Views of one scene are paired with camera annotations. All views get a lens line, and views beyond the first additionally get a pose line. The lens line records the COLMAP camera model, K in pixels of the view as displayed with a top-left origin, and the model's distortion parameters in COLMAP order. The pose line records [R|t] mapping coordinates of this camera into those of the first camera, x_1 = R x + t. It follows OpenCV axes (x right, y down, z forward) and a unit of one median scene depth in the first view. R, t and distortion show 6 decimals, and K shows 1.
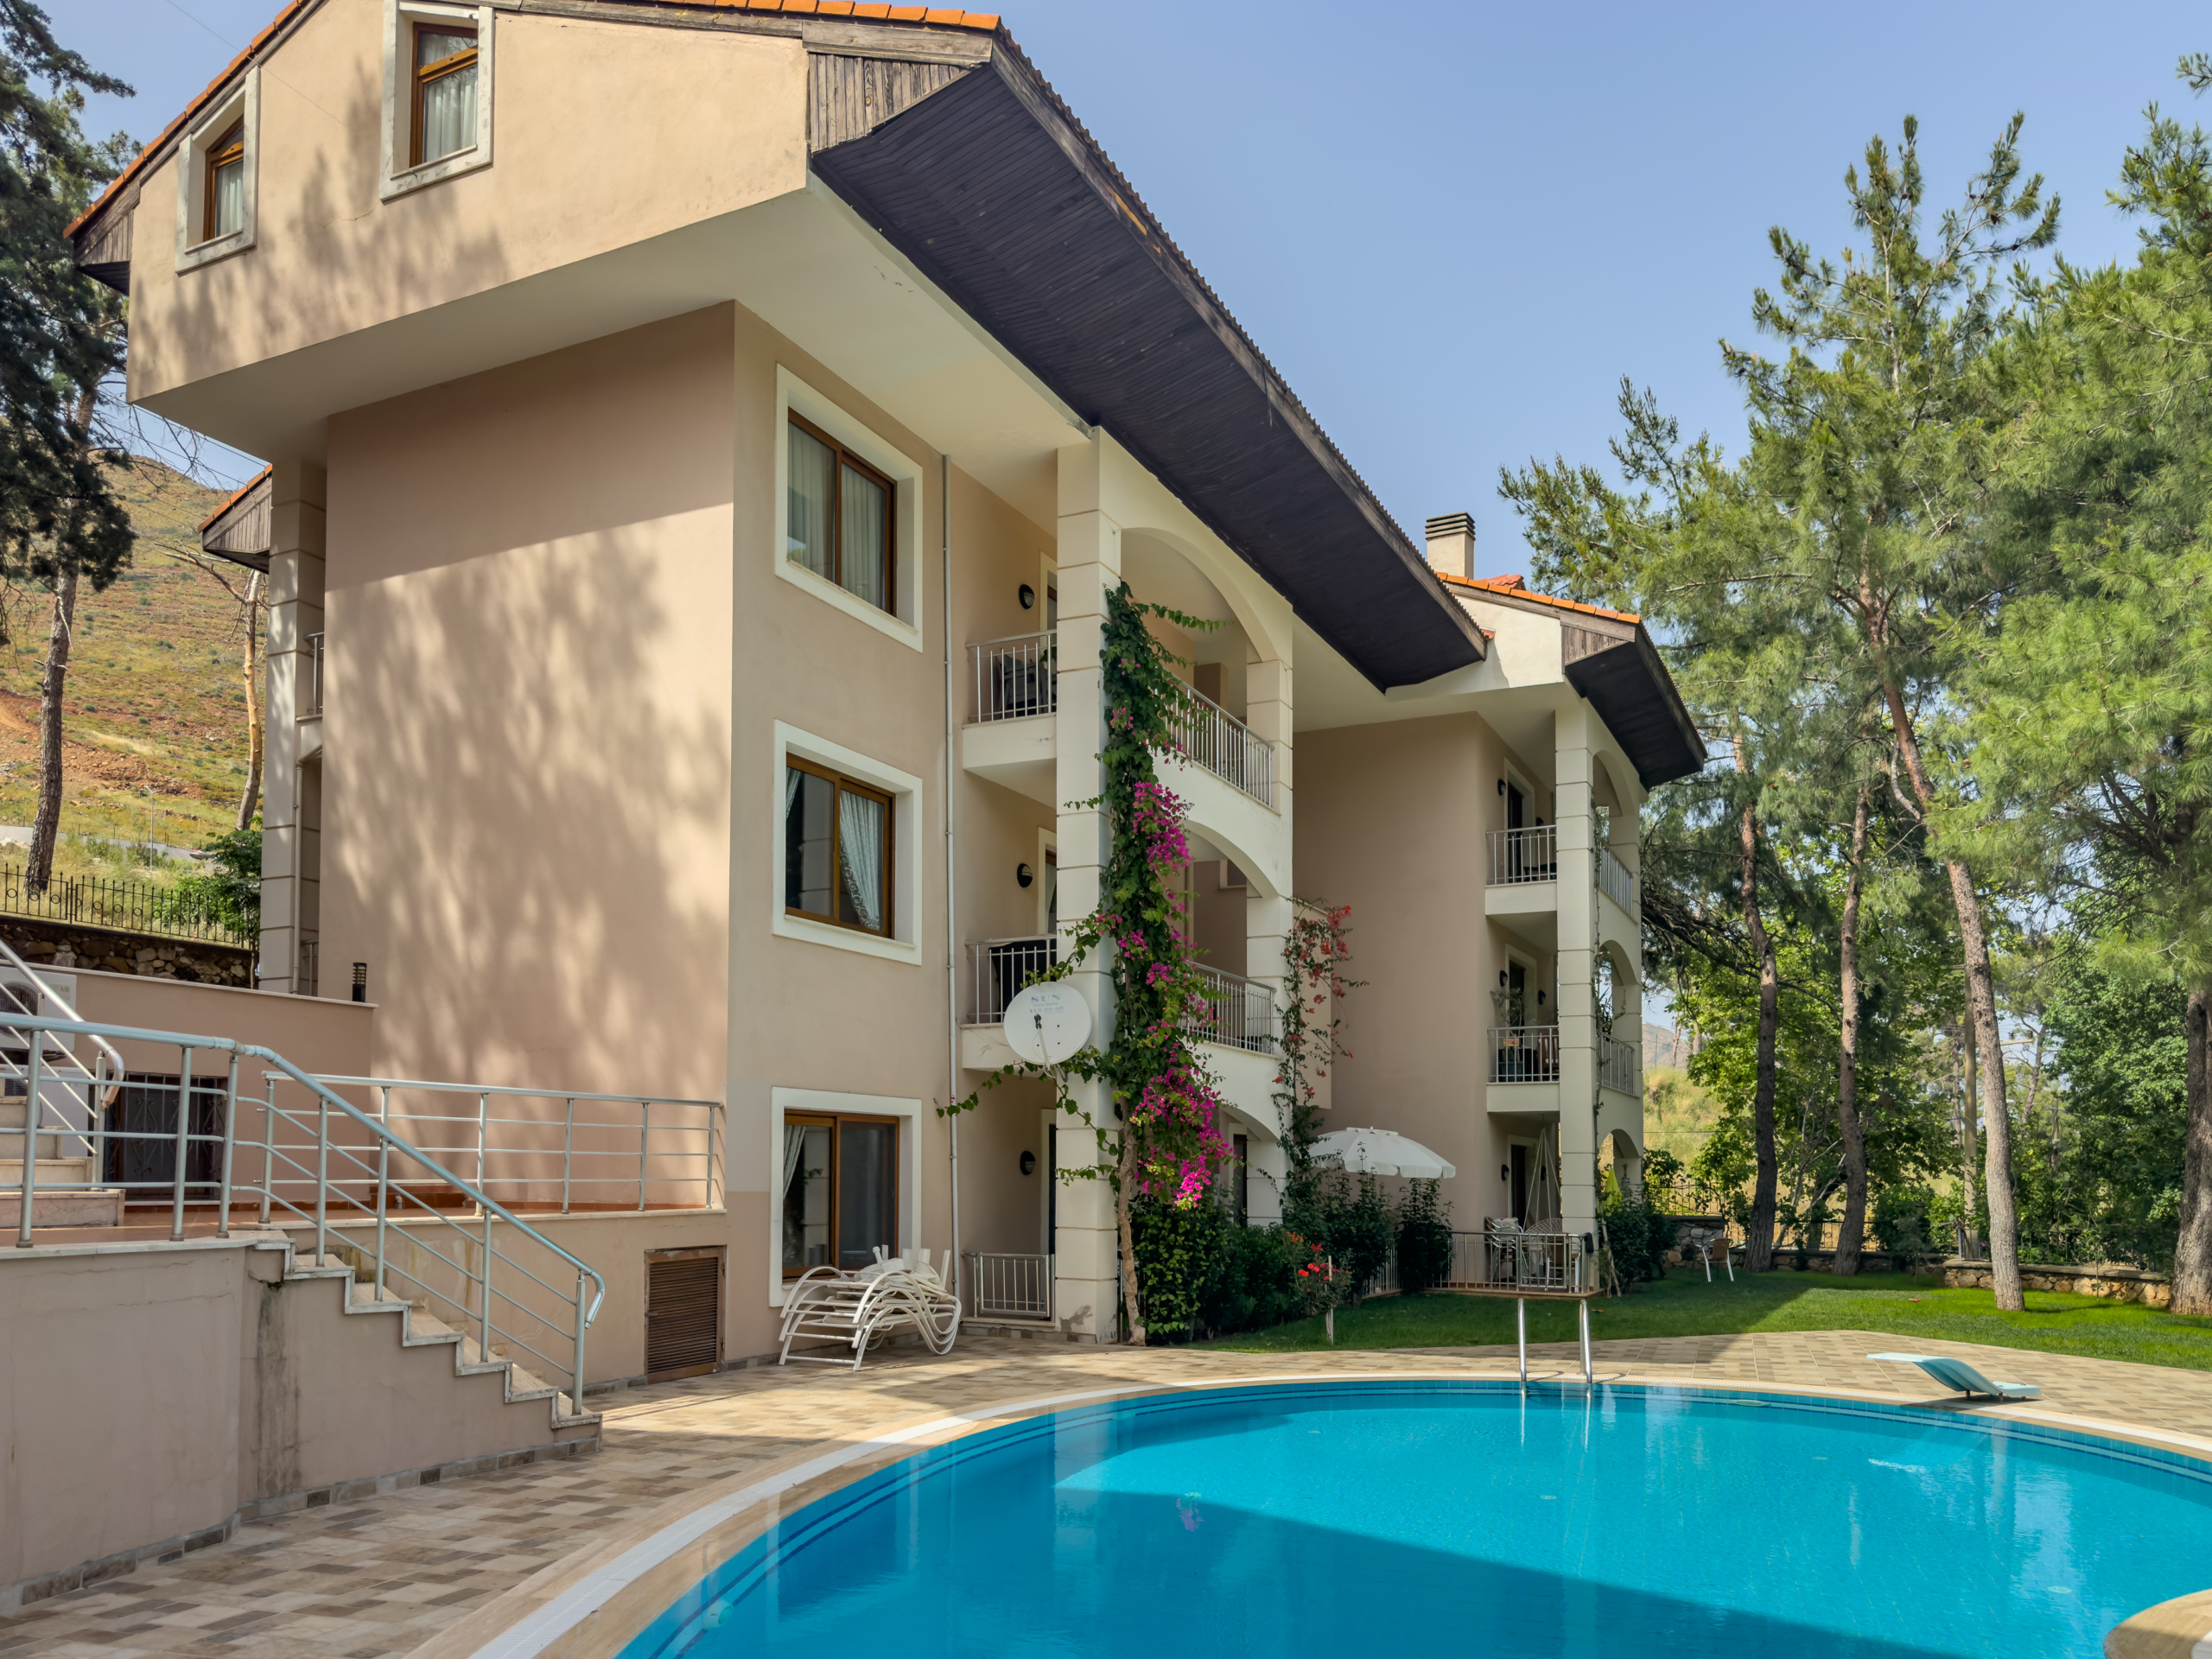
lens RADIAL K [[1599.4, 0, 1107.6], [0, 1599.4, 1074.0], [0, 0, 1]] dist [0.006029, -0.003424]
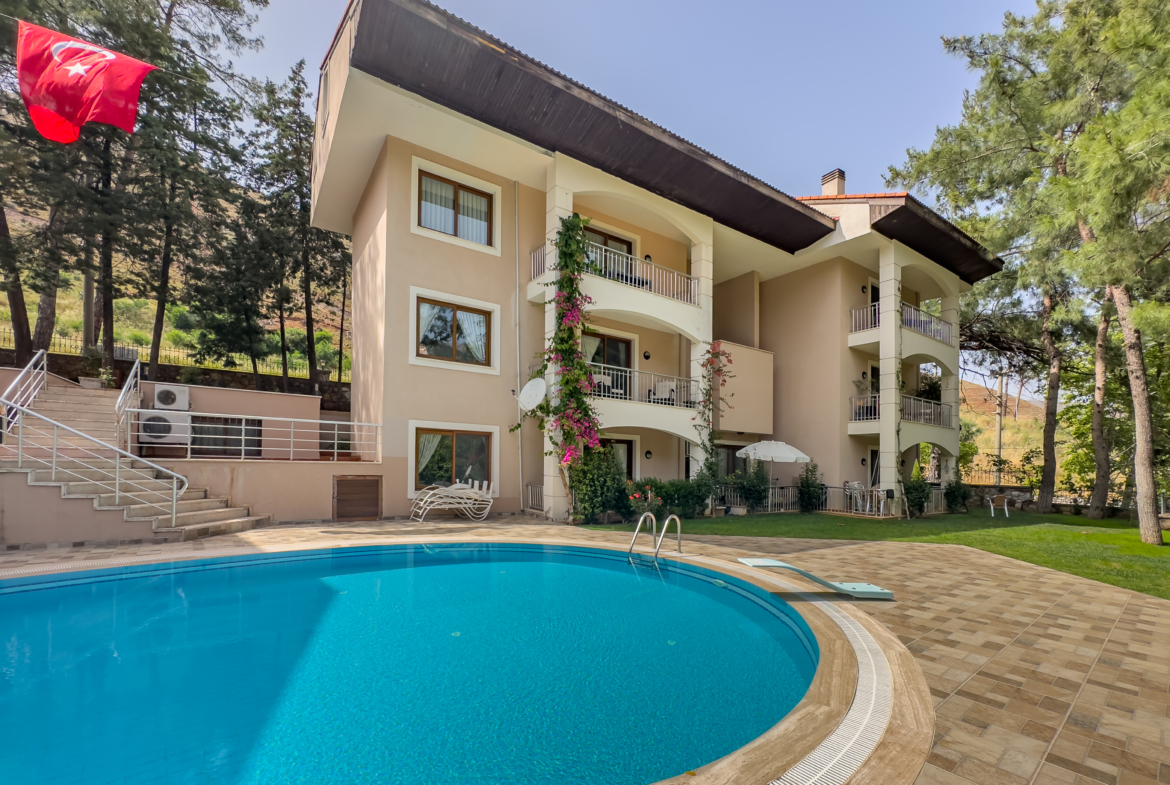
lens RADIAL K [[500.9, 0, 568.1], [0, 500.9, 445.2], [0, 0, 1]] dist [-0.004332, 0.001082]
pose [[0.875216, -0.000182, -0.483732, 0.389688], [0.011907, 0.999705, 0.021168, 0.032358], [0.483586, -0.024286, 0.874960, 0.322076]]
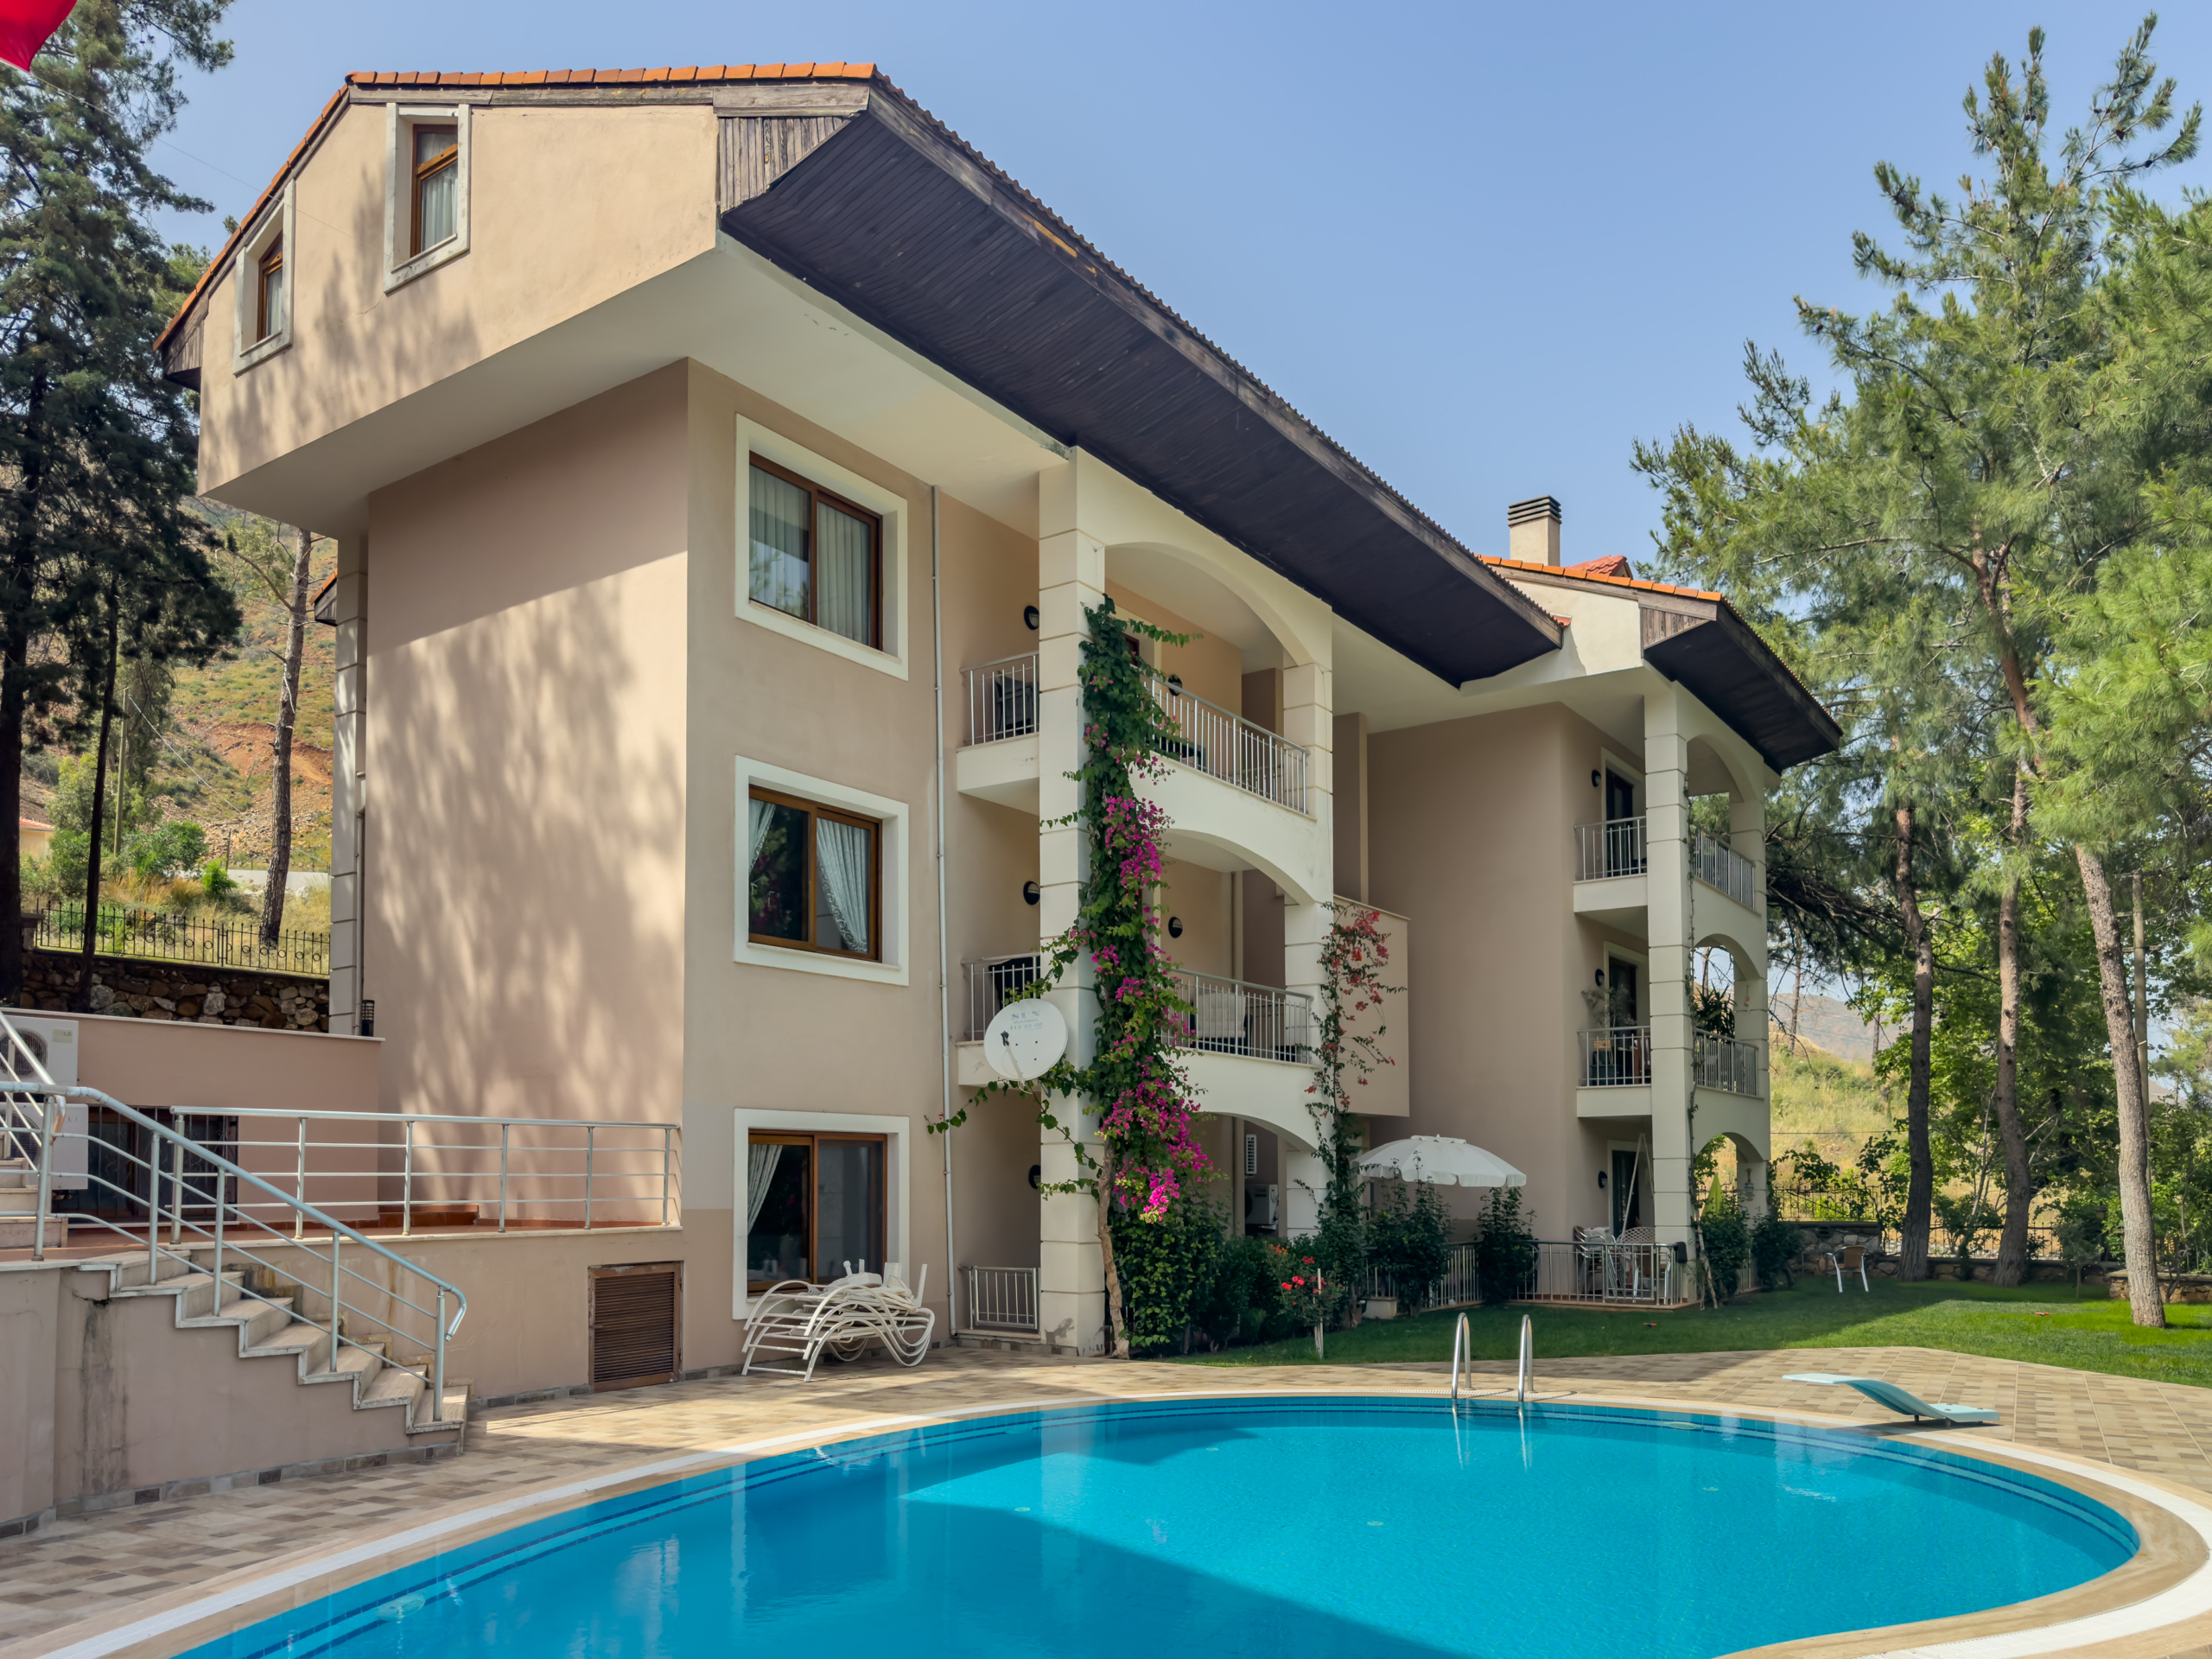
lens RADIAL K [[1599.4, 0, 1078.5], [0, 1599.4, 1087.1], [0, 0, 1]] dist [0.006029, -0.003424]
pose [[0.987927, -0.018109, -0.153858, 0.148301], [0.018721, 0.999822, 0.002529, -0.003809], [0.153785, -0.005378, 0.988090, 0.002038]]
